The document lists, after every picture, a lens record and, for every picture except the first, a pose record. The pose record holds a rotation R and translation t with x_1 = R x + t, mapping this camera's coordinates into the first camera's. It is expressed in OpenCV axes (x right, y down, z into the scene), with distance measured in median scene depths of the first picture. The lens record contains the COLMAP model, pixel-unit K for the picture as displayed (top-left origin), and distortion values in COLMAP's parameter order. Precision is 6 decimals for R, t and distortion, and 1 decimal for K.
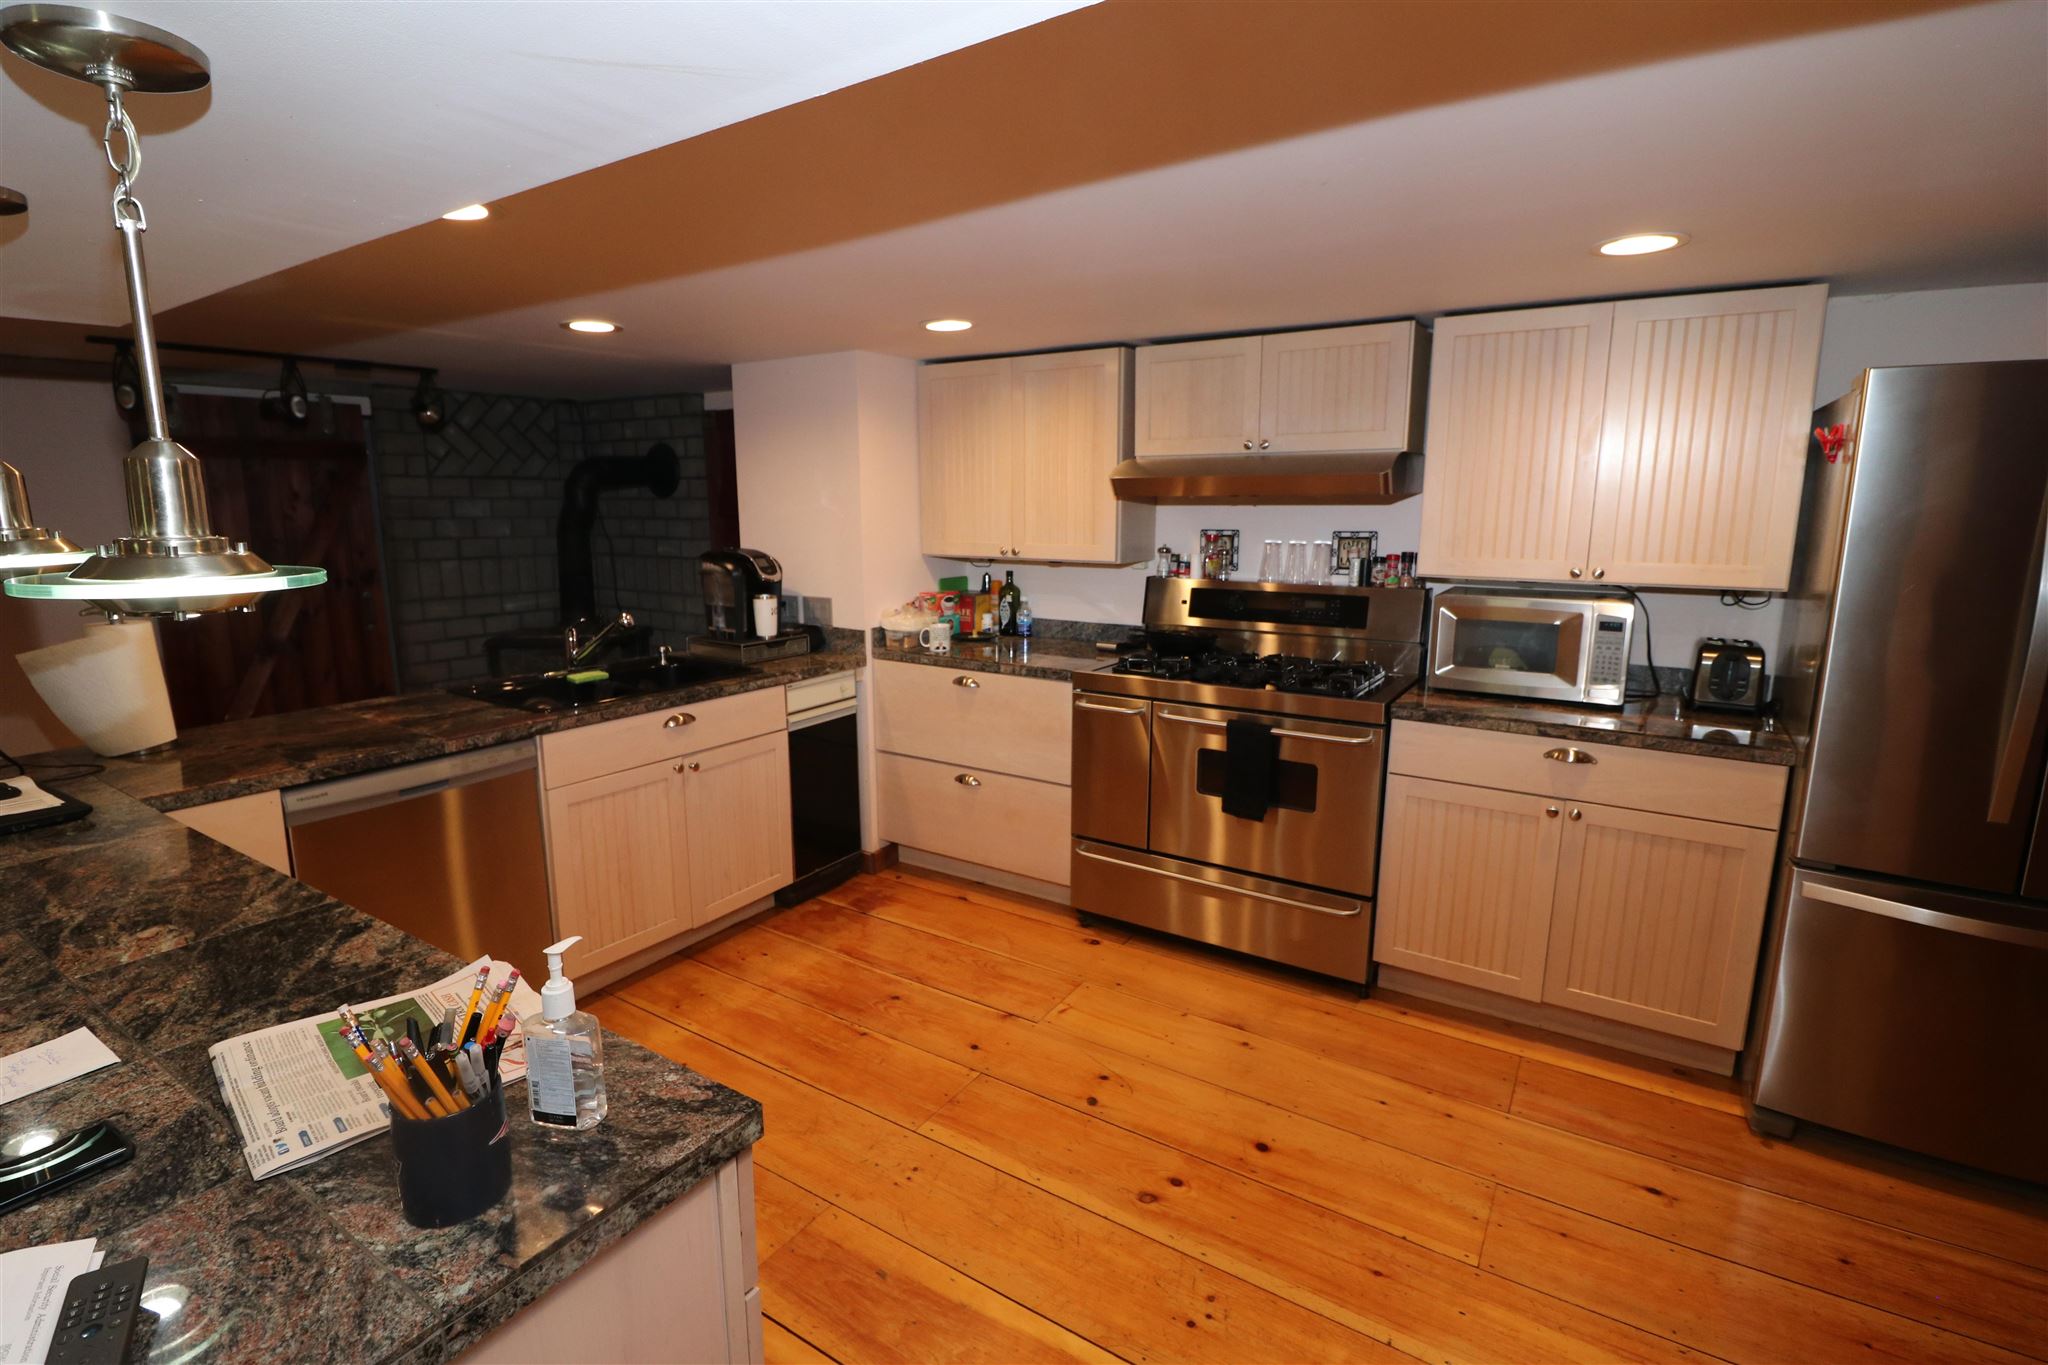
lens RADIAL K [[951.8, 0, 1019.1], [0, 951.8, 676.3], [0, 0, 1]] dist [-0.002007, -0.008700]
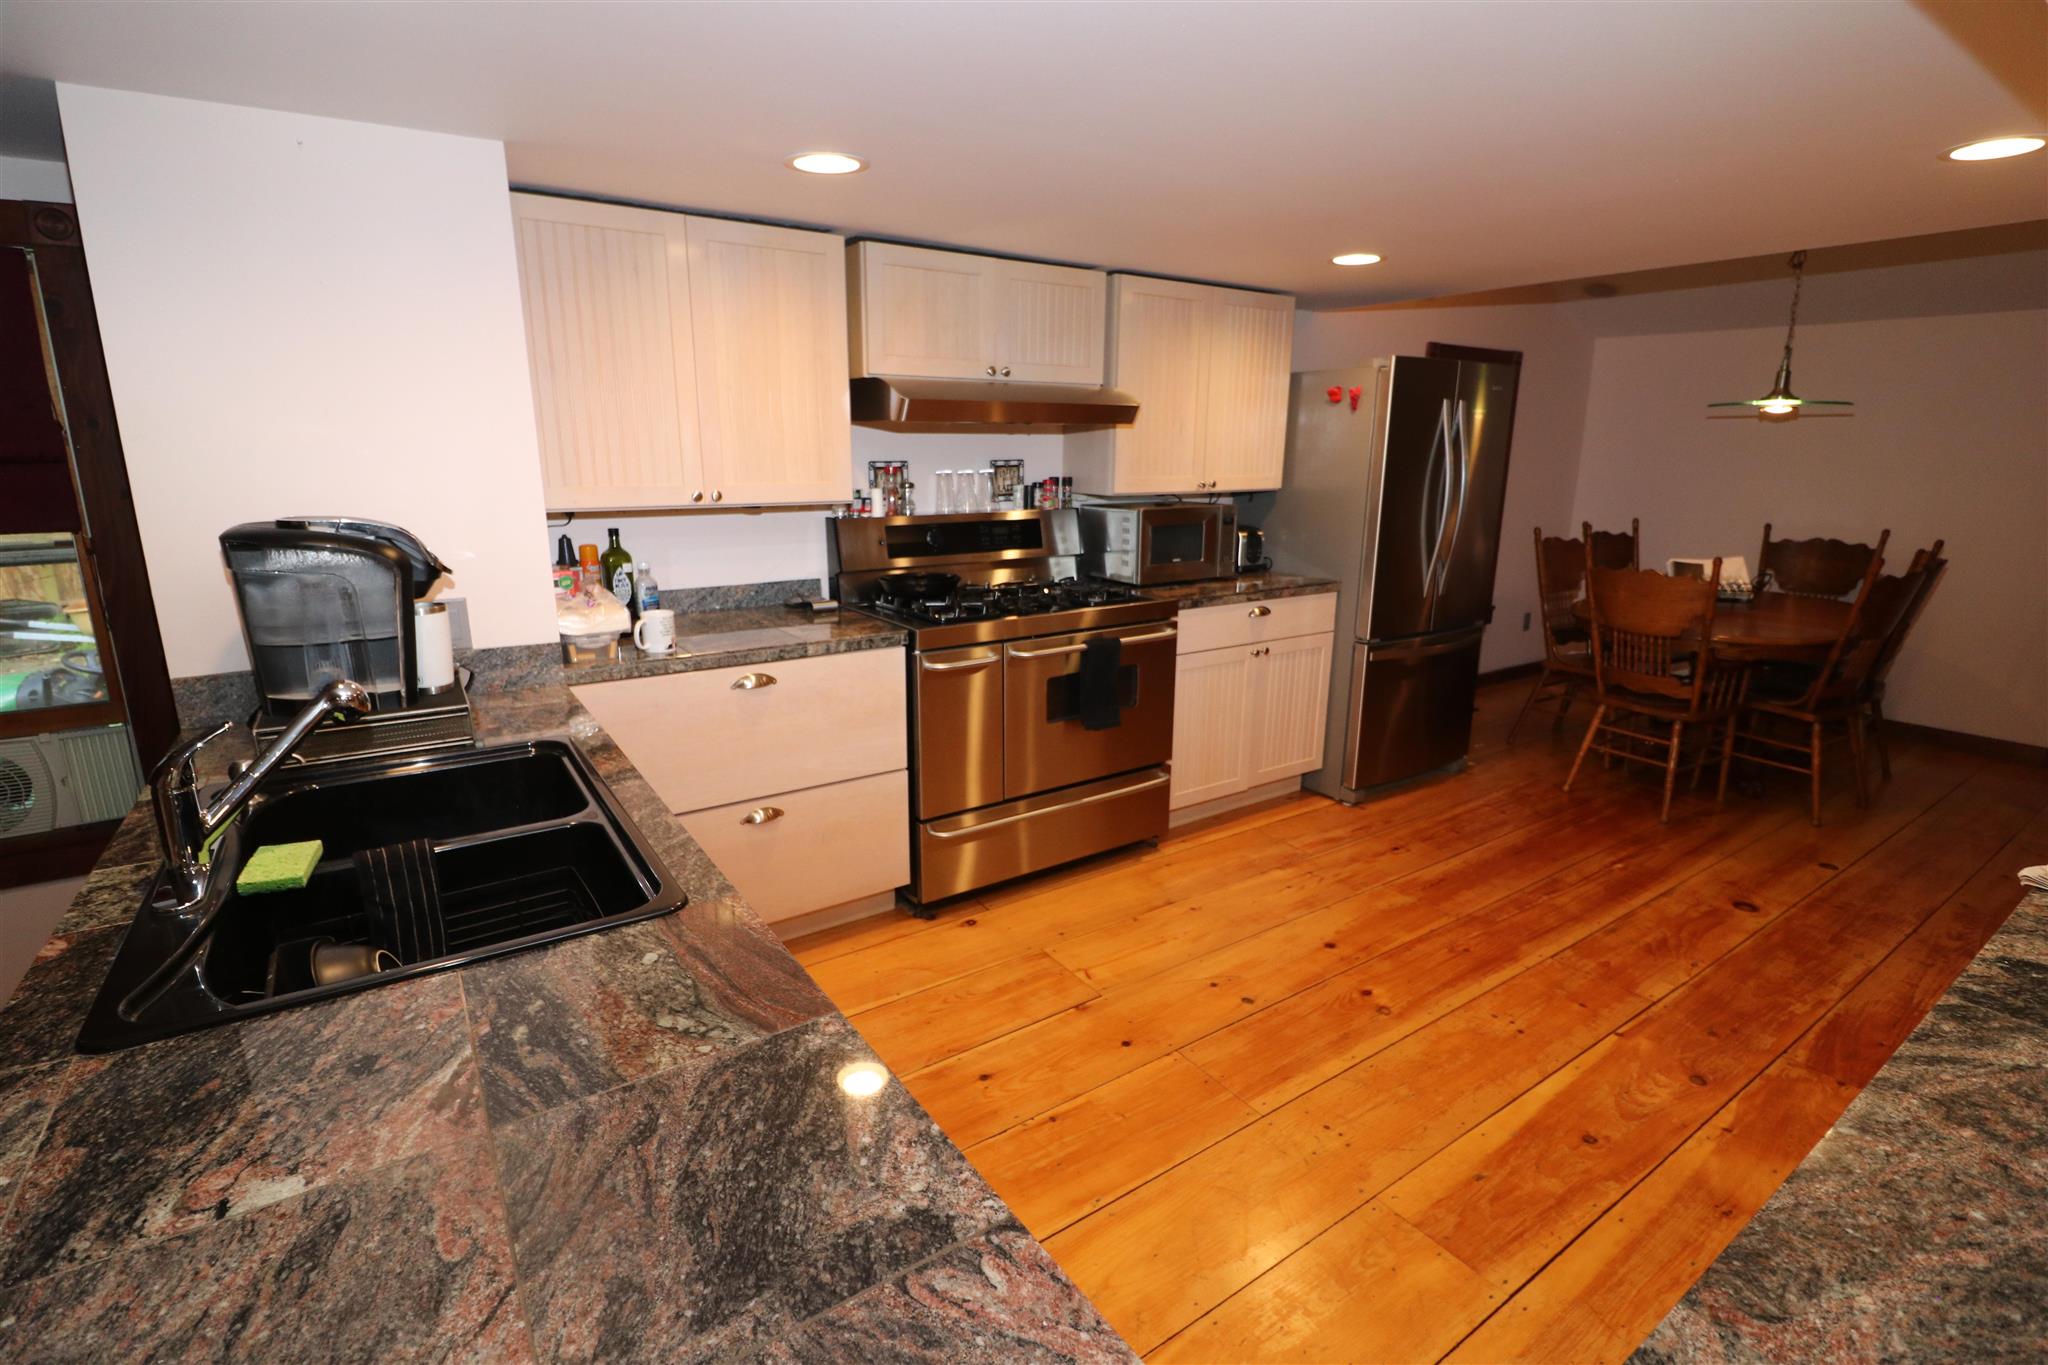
lens RADIAL K [[951.8, 0, 1019.1], [0, 951.8, 676.3], [0, 0, 1]] dist [-0.002007, -0.008700]
pose [[0.389357, -0.213952, 0.895894, -0.706978], [0.165992, 0.973022, 0.160231, -0.090439], [-0.906007, 0.086324, 0.414367, 0.605204]]
